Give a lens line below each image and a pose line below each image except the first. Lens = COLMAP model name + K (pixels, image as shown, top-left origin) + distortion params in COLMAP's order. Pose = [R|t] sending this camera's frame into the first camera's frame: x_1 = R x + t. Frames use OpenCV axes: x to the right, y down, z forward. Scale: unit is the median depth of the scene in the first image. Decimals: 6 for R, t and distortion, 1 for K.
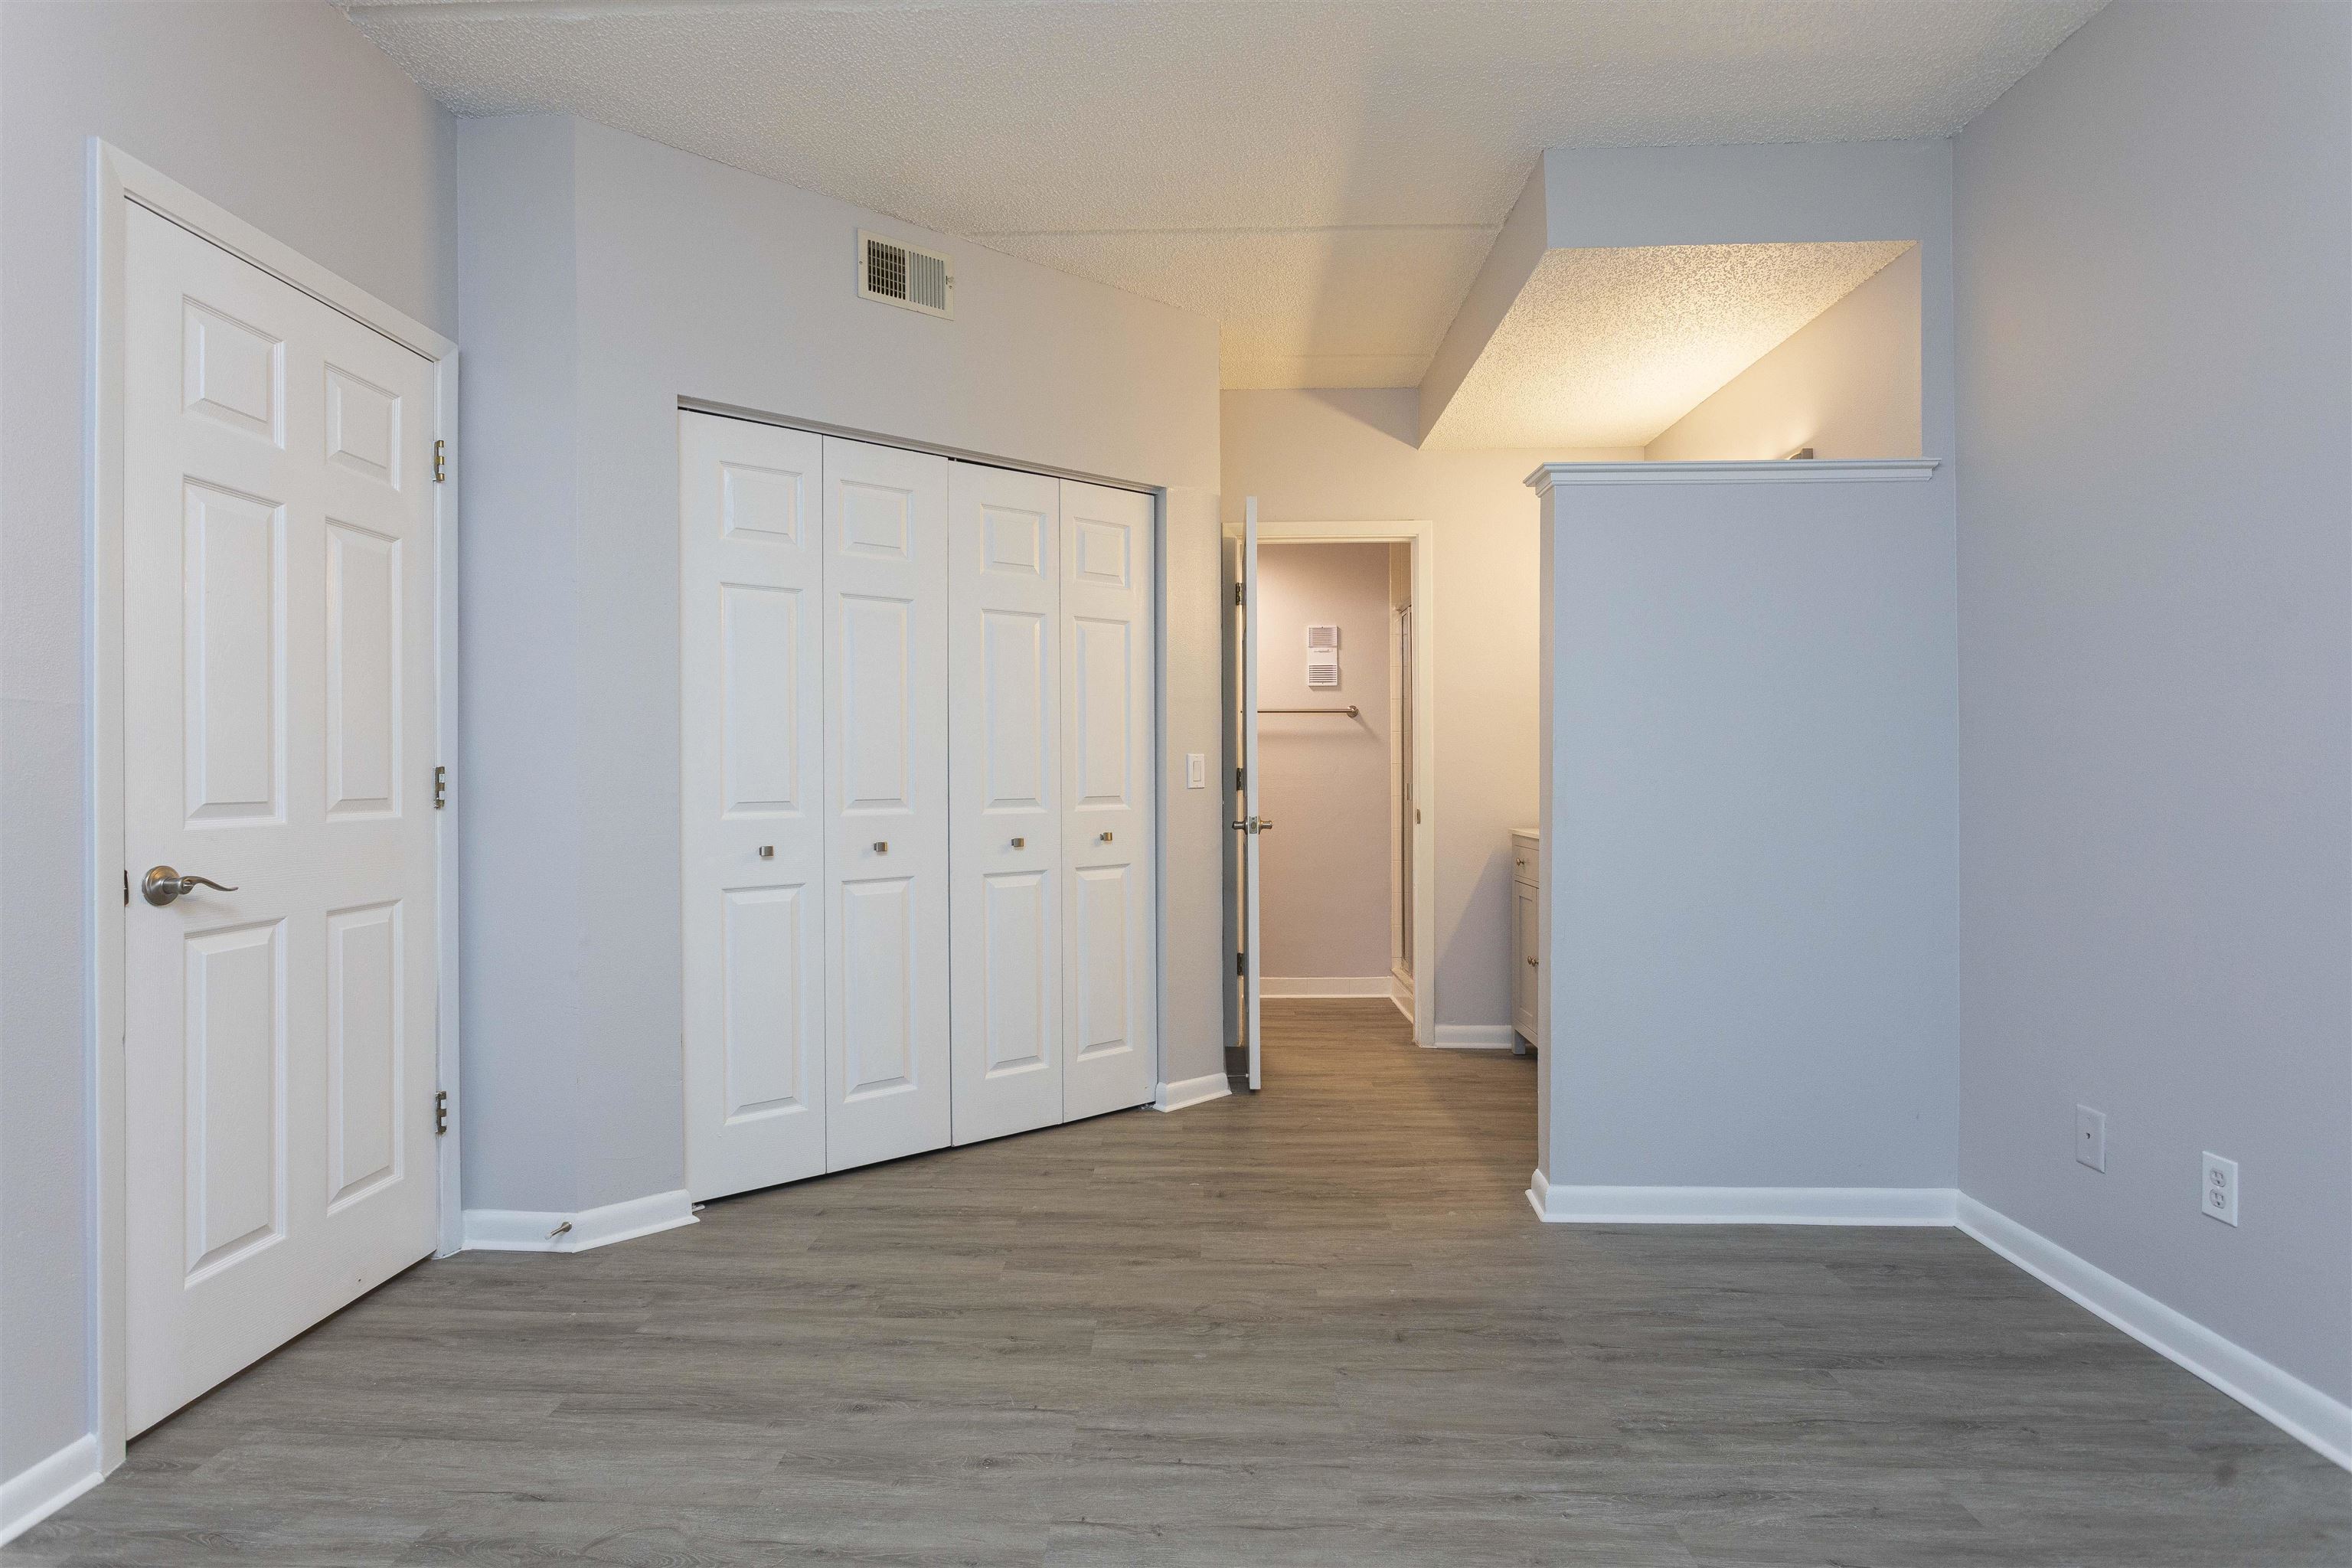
lens RADIAL K [[1148.0, 0, 1151.6], [0, 1148.0, 772.5], [0, 0, 1]] dist [-0.014321, 0.006498]
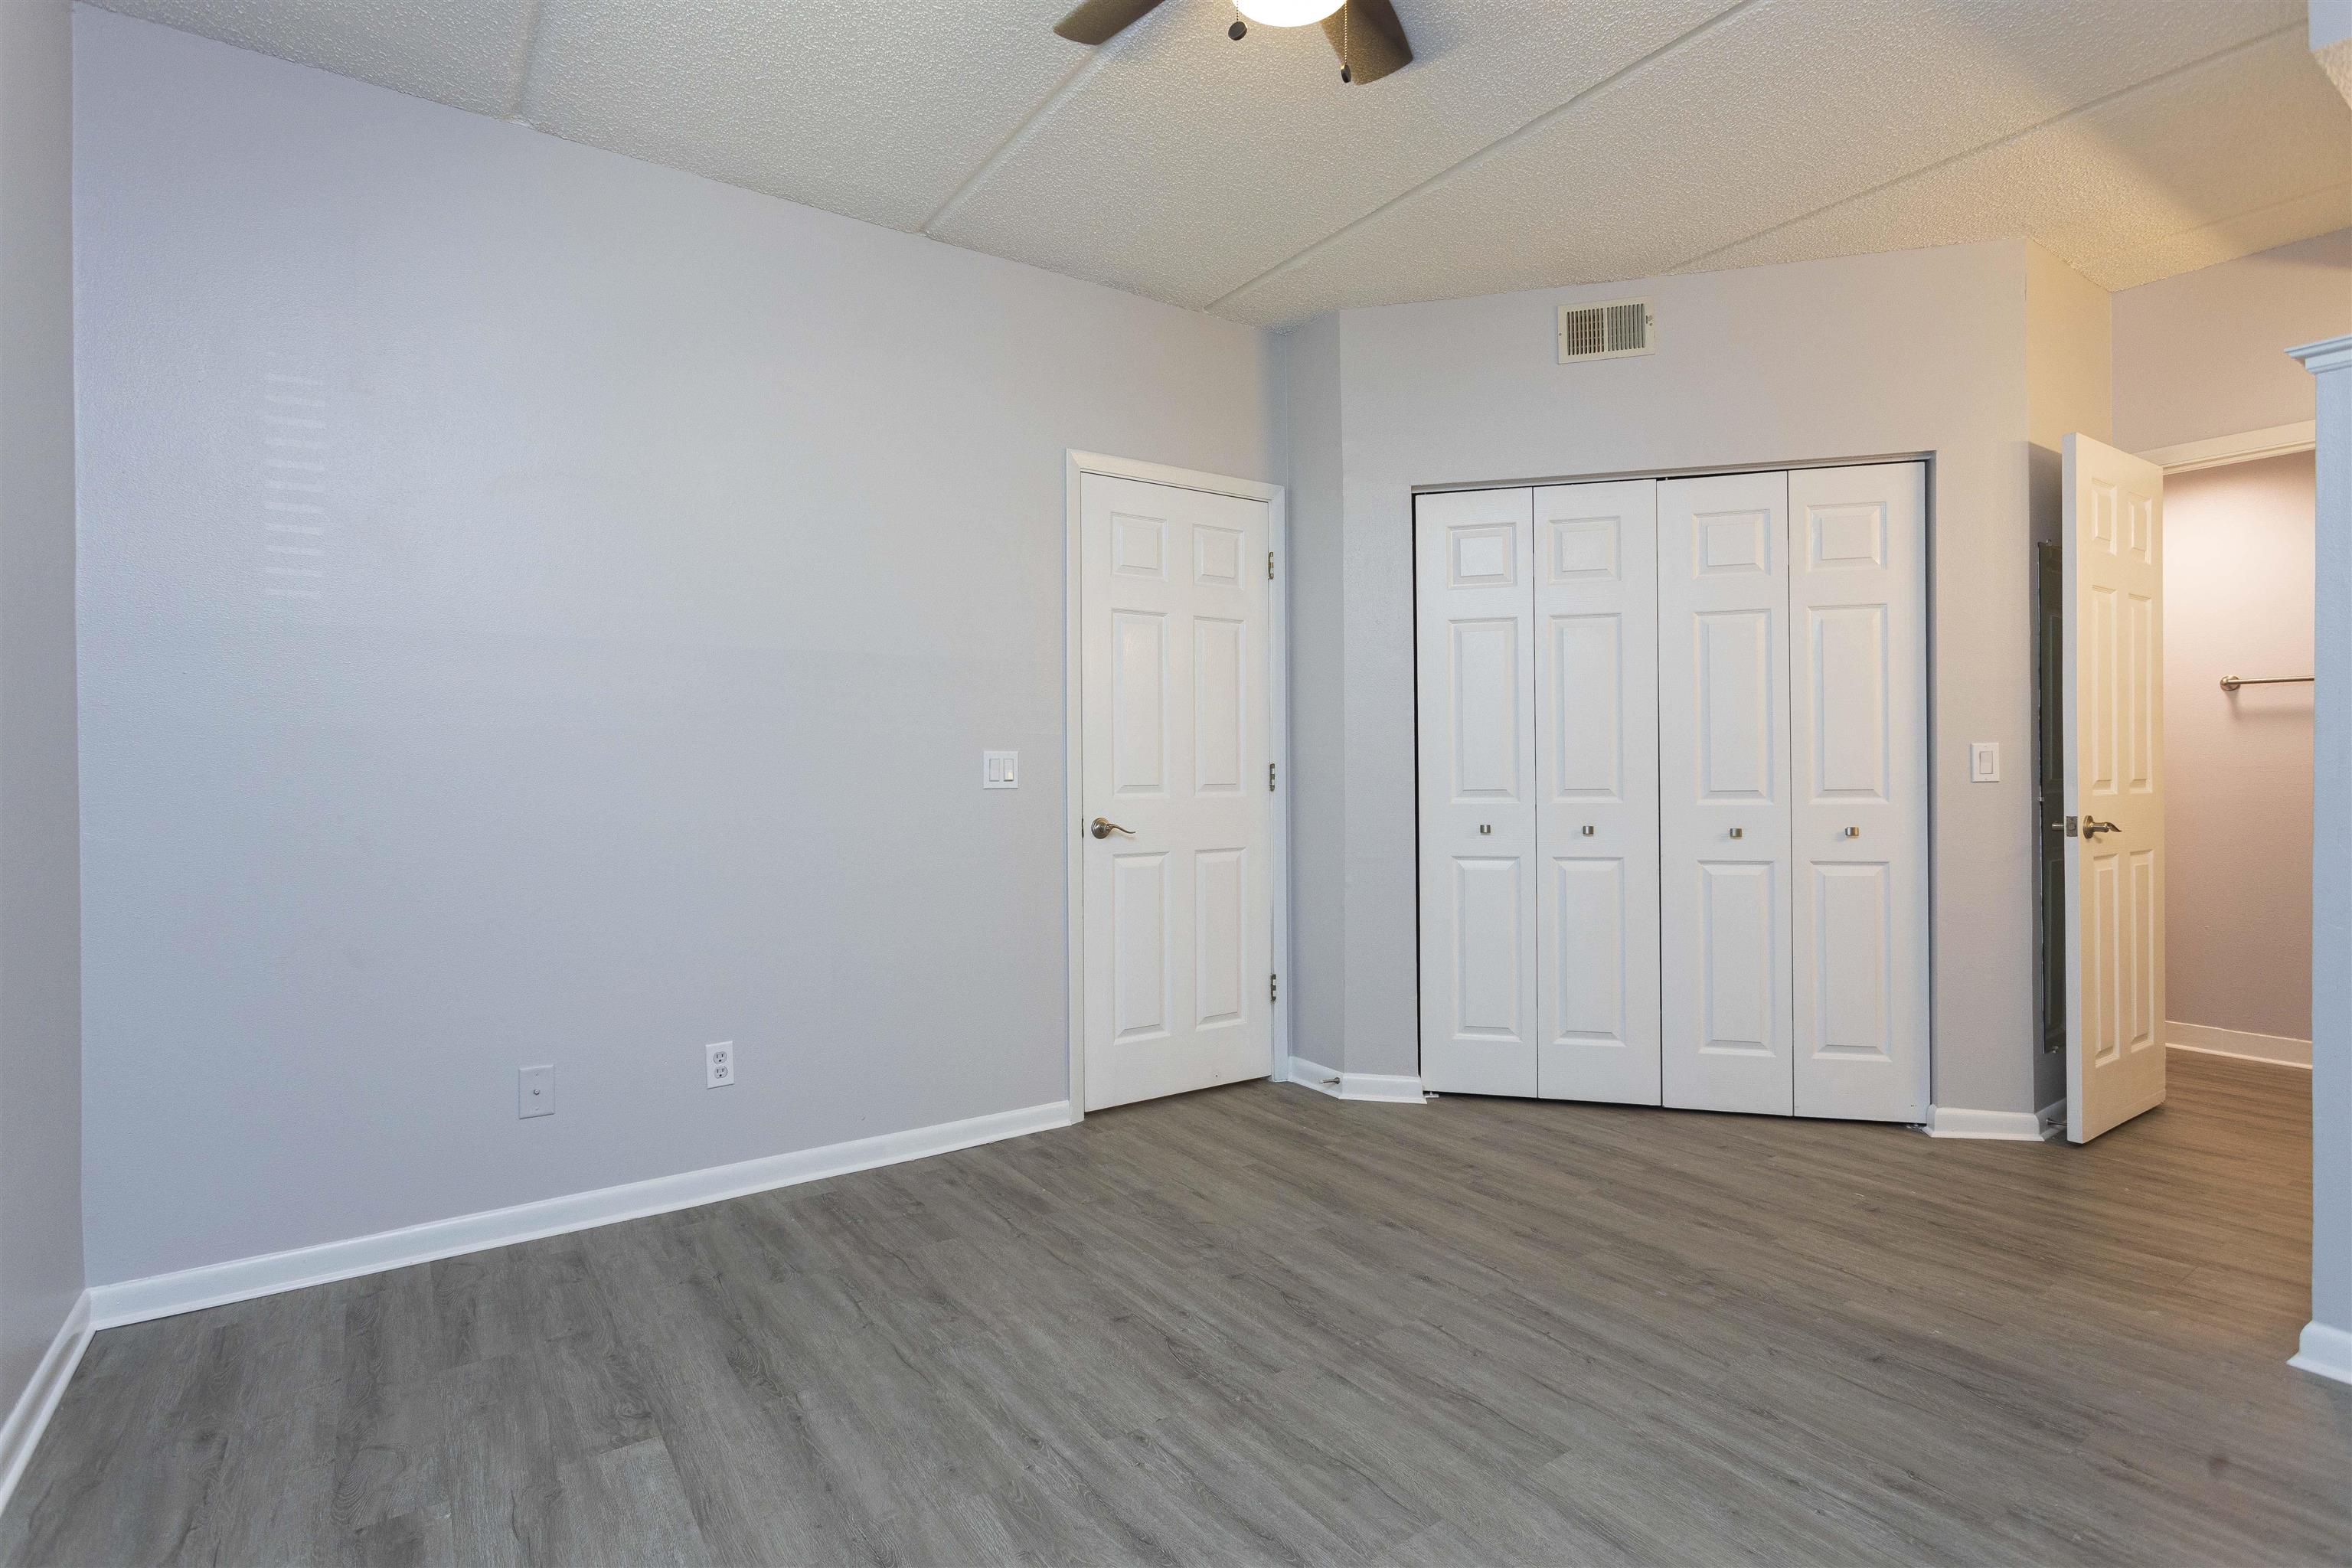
lens RADIAL K [[1148.0, 0, 1186.1], [0, 1148.0, 770.3], [0, 0, 1]] dist [-0.014321, 0.006498]
pose [[0.599551, 0.000105, -0.800337, 0.629586], [0.005131, 0.999979, 0.003975, -0.003372], [0.800320, -0.006489, 0.599538, -0.028066]]
